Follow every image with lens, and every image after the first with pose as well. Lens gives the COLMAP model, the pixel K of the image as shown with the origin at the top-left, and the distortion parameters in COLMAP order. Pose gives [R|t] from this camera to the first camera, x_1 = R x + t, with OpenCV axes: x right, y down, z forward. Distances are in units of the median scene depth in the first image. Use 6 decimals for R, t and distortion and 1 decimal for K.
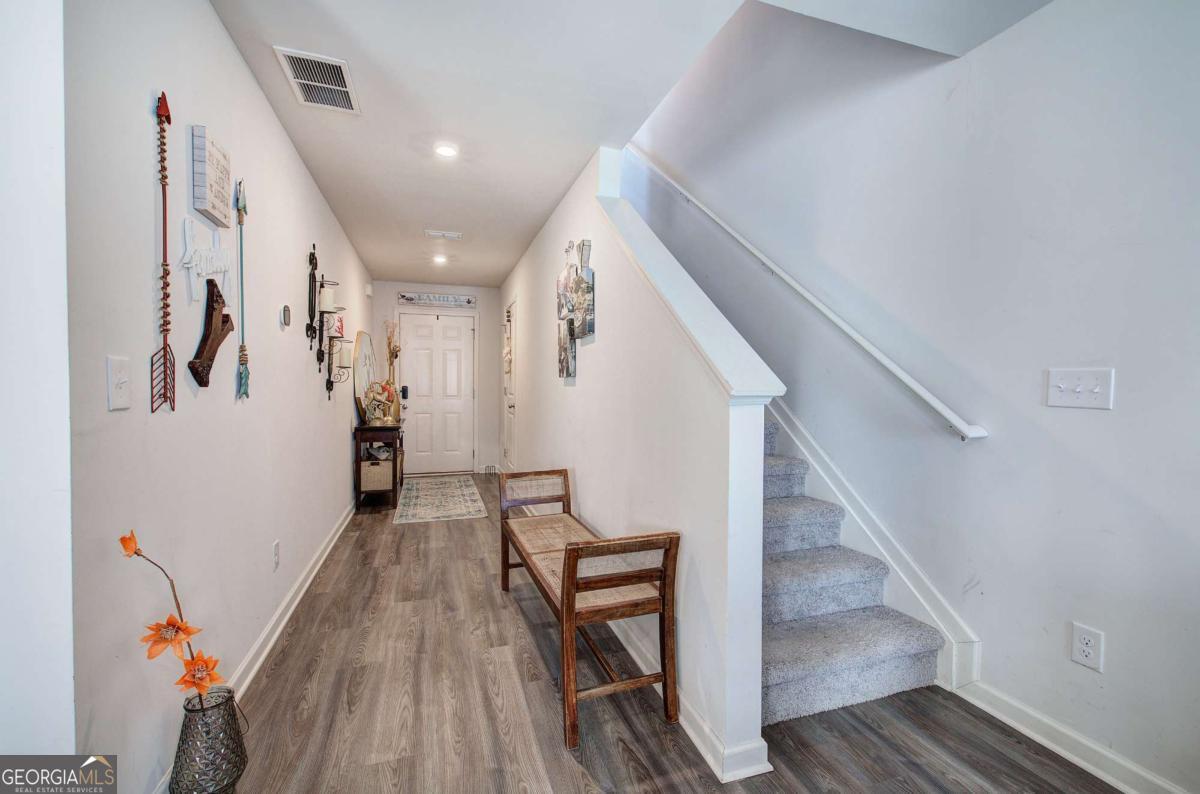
lens RADIAL K [[511.2, 0, 596.8], [0, 511.2, 394.1], [0, 0, 1]] dist [0.001975, 0.000328]
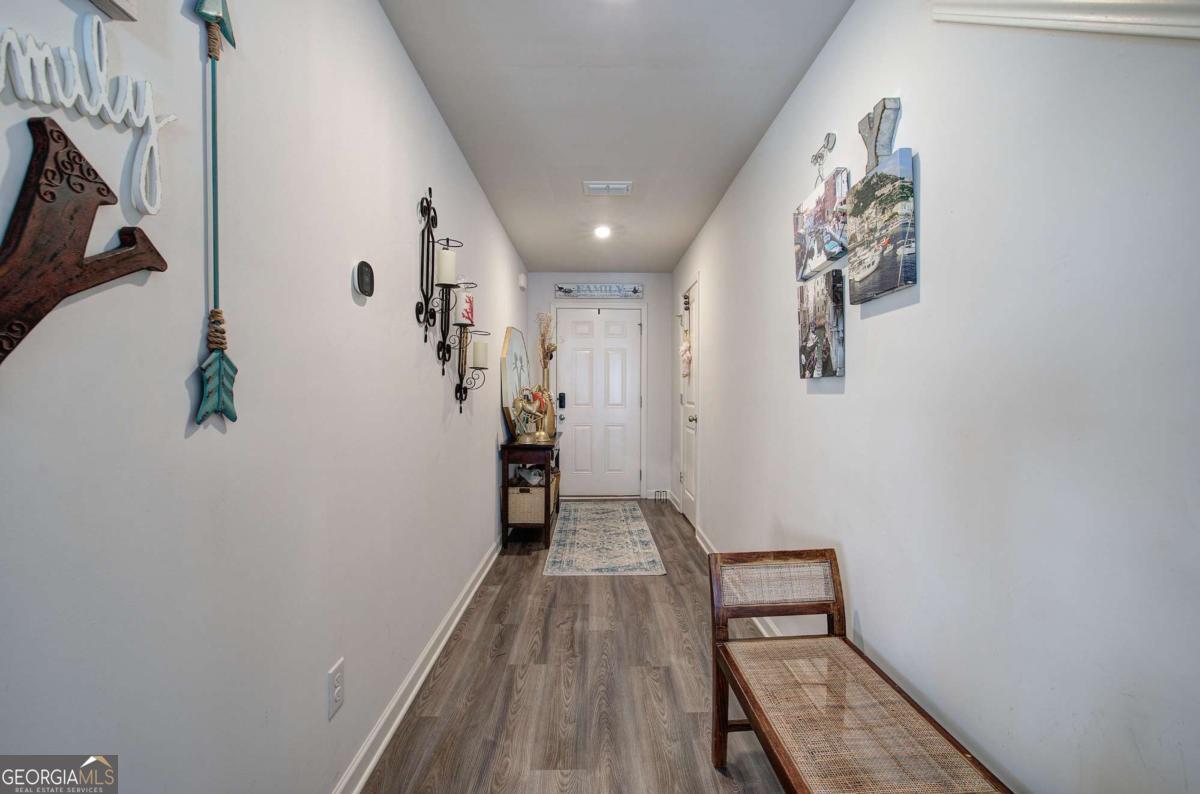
lens RADIAL K [[511.2, 0, 603.0], [0, 511.2, 395.9], [0, 0, 1]] dist [0.001975, 0.000328]
pose [[0.957935, -0.000360, -0.286986, -0.123145], [-0.001957, 0.999968, -0.007789, -0.007859], [0.286980, 0.008023, 0.957903, 0.380305]]
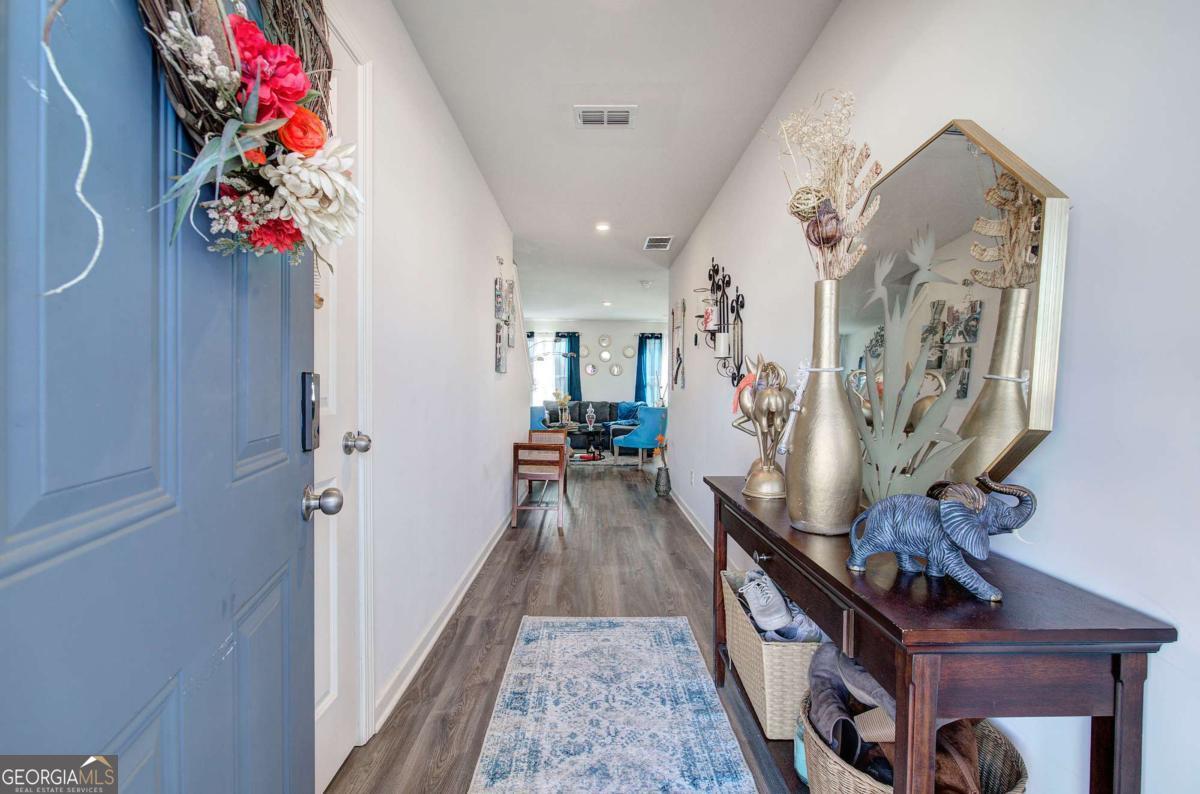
lens RADIAL K [[511.2, 0, 599.8], [0, 511.2, 393.9], [0, 0, 1]] dist [0.001975, 0.000328]
pose [[-0.955907, -0.020171, 0.292975, -0.595962], [-0.011105, 0.999408, 0.032573, -0.021535], [-0.293458, 0.027883, -0.955565, 1.994568]]
